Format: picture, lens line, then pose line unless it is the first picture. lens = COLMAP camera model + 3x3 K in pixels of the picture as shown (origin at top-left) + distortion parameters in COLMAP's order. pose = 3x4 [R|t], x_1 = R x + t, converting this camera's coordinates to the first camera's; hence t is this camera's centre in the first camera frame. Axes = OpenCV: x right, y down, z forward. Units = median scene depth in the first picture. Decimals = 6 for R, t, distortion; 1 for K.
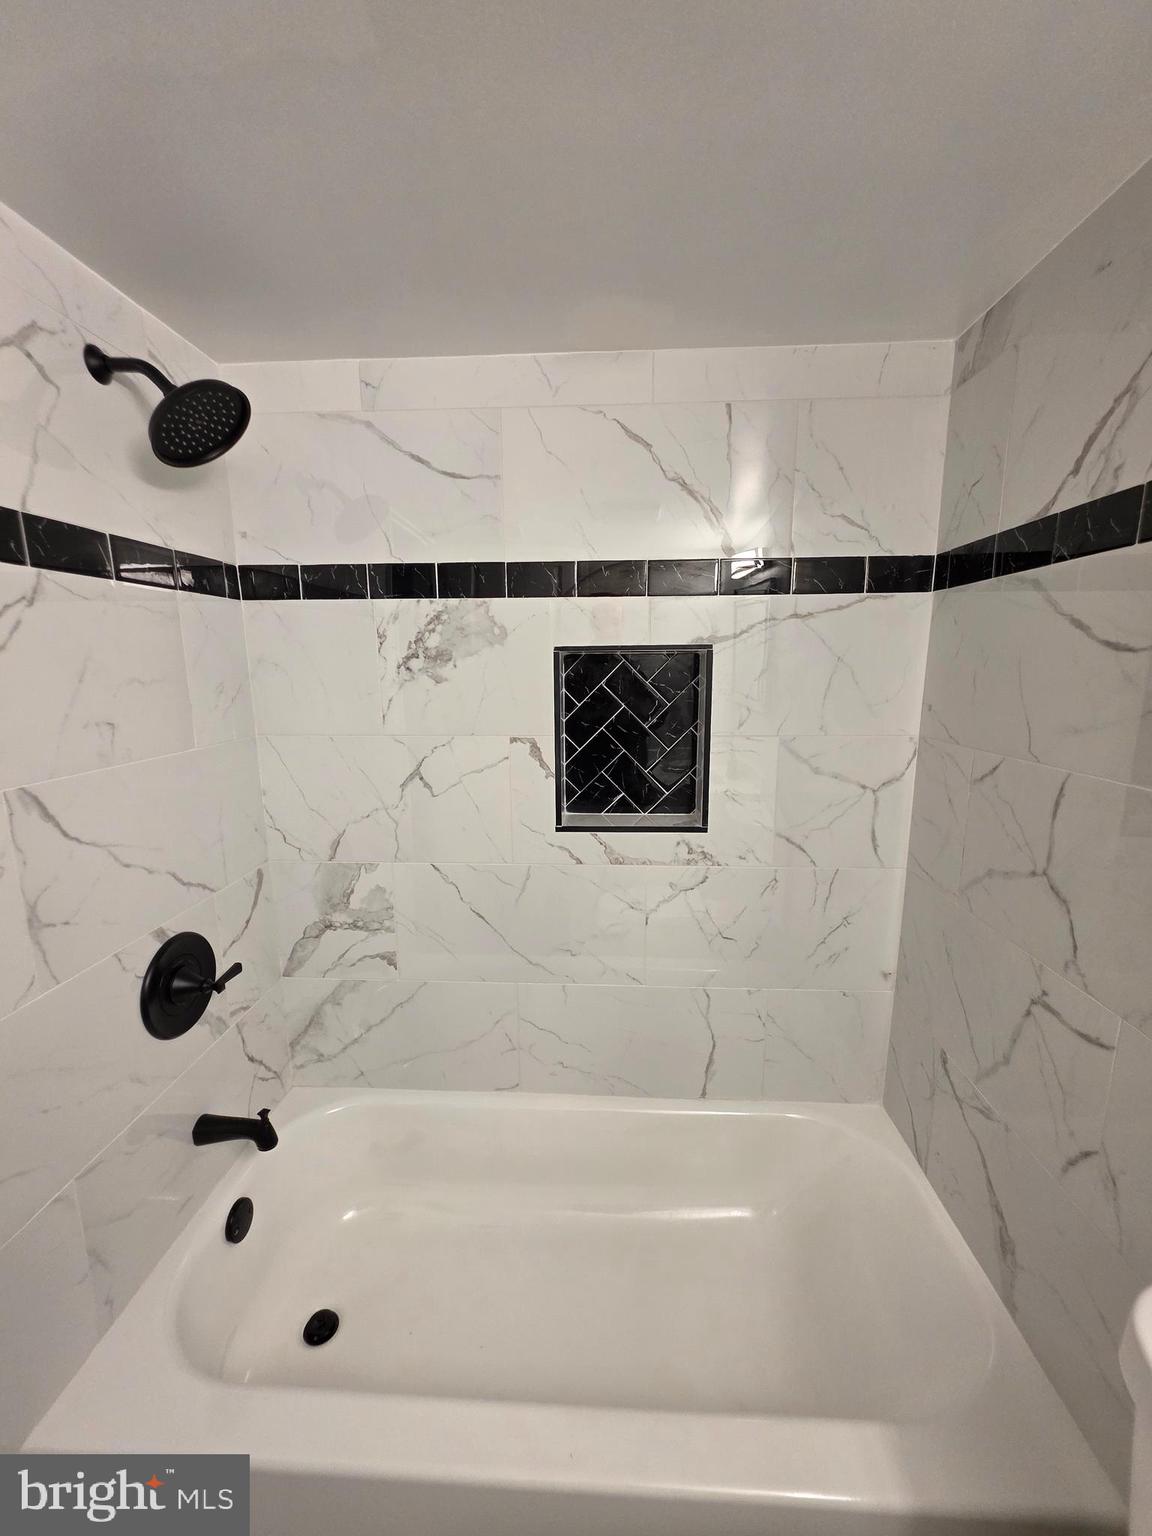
lens RADIAL K [[612.8, 0, 581.9], [0, 612.8, 773.6], [0, 0, 1]] dist [0.001120, -0.000009]
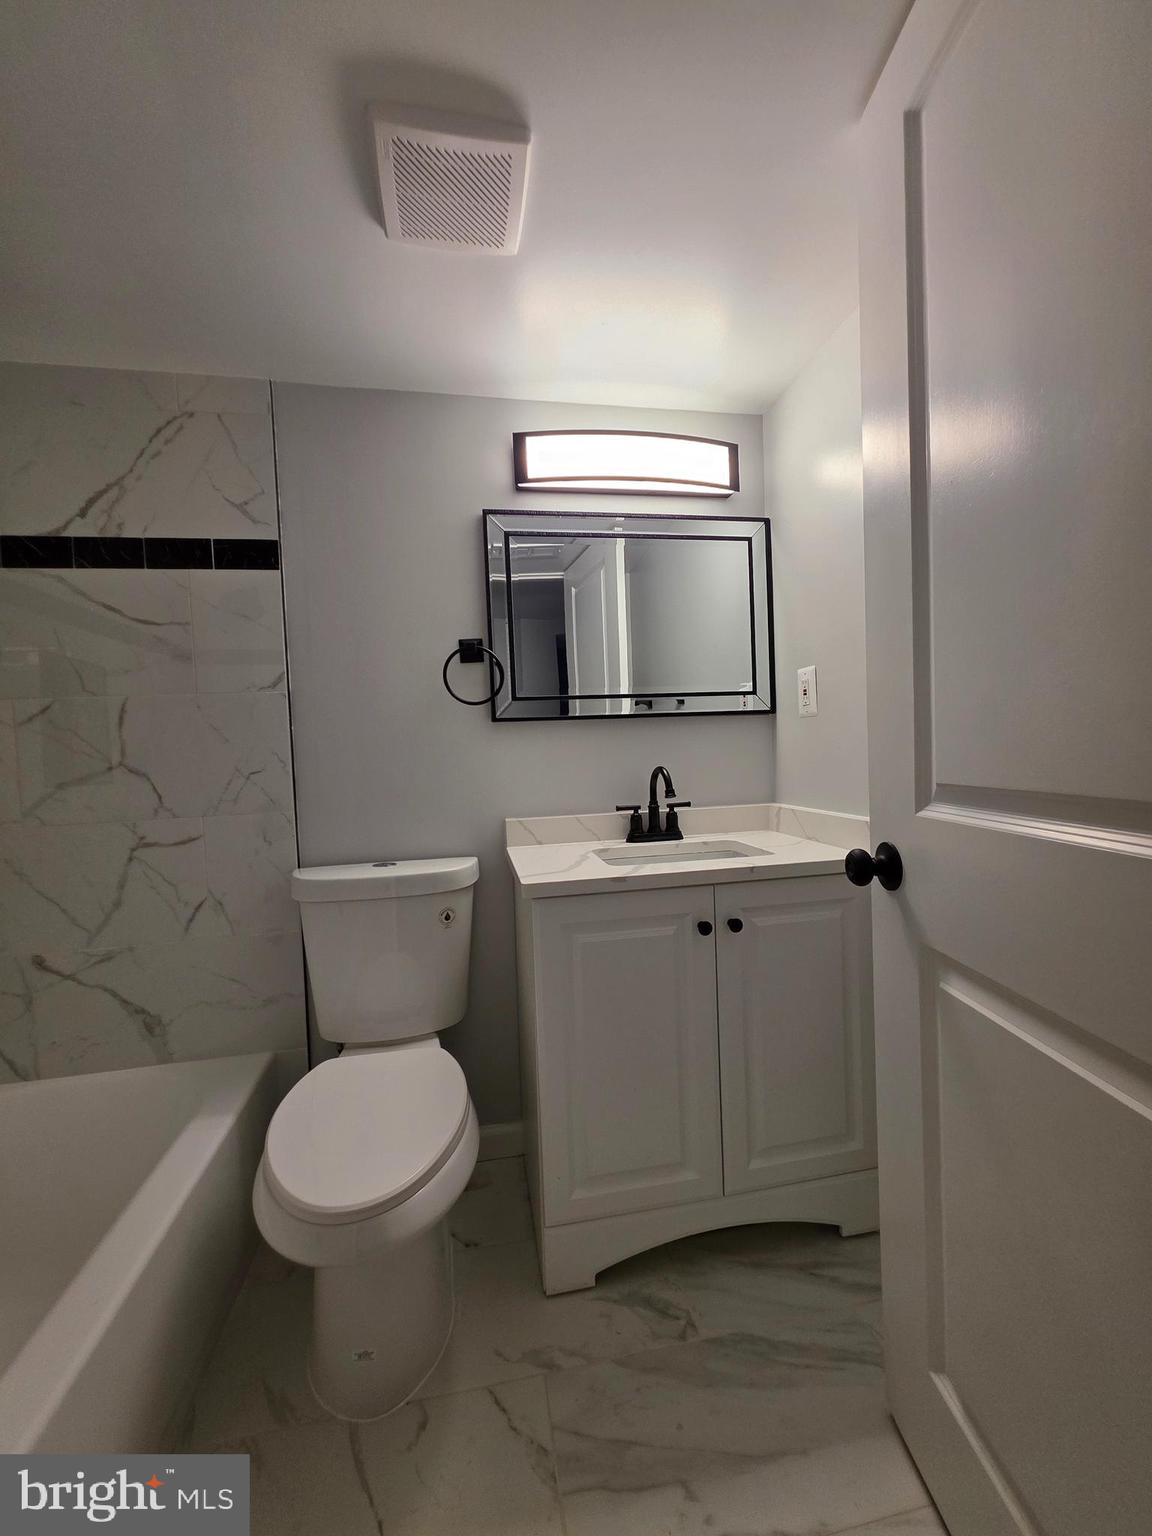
lens RADIAL K [[612.8, 0, 578.0], [0, 612.8, 770.4], [0, 0, 1]] dist [0.001120, -0.000009]
pose [[-0.224759, -0.024930, 0.974095, -0.765035], [0.209617, 0.975031, 0.073321, 0.227349], [-0.951601, 0.220667, -0.213921, 0.169153]]
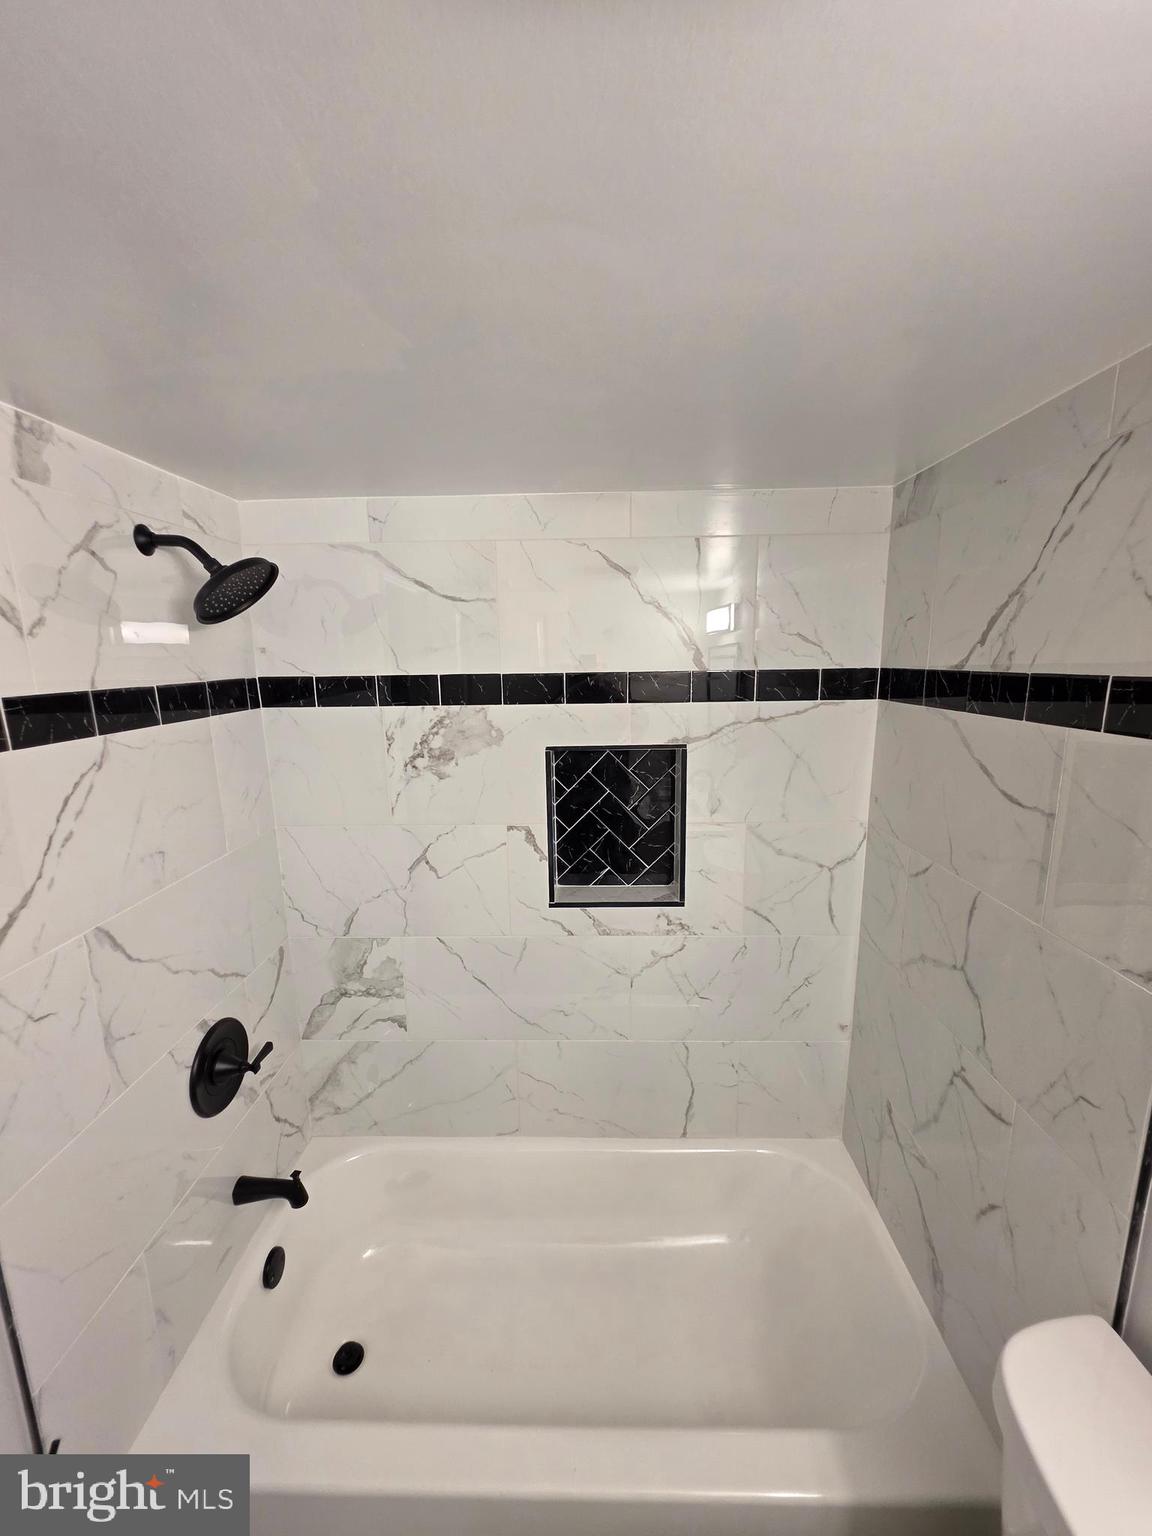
lens RADIAL K [[612.8, 0, 581.3], [0, 612.8, 772.3], [0, 0, 1]] dist [0.001120, -0.000009]
pose [[0.999537, -0.014776, 0.026589, -0.011531], [0.014469, 0.999827, 0.011705, -0.182703], [-0.026757, -0.011314, 0.999578, -0.127618]]
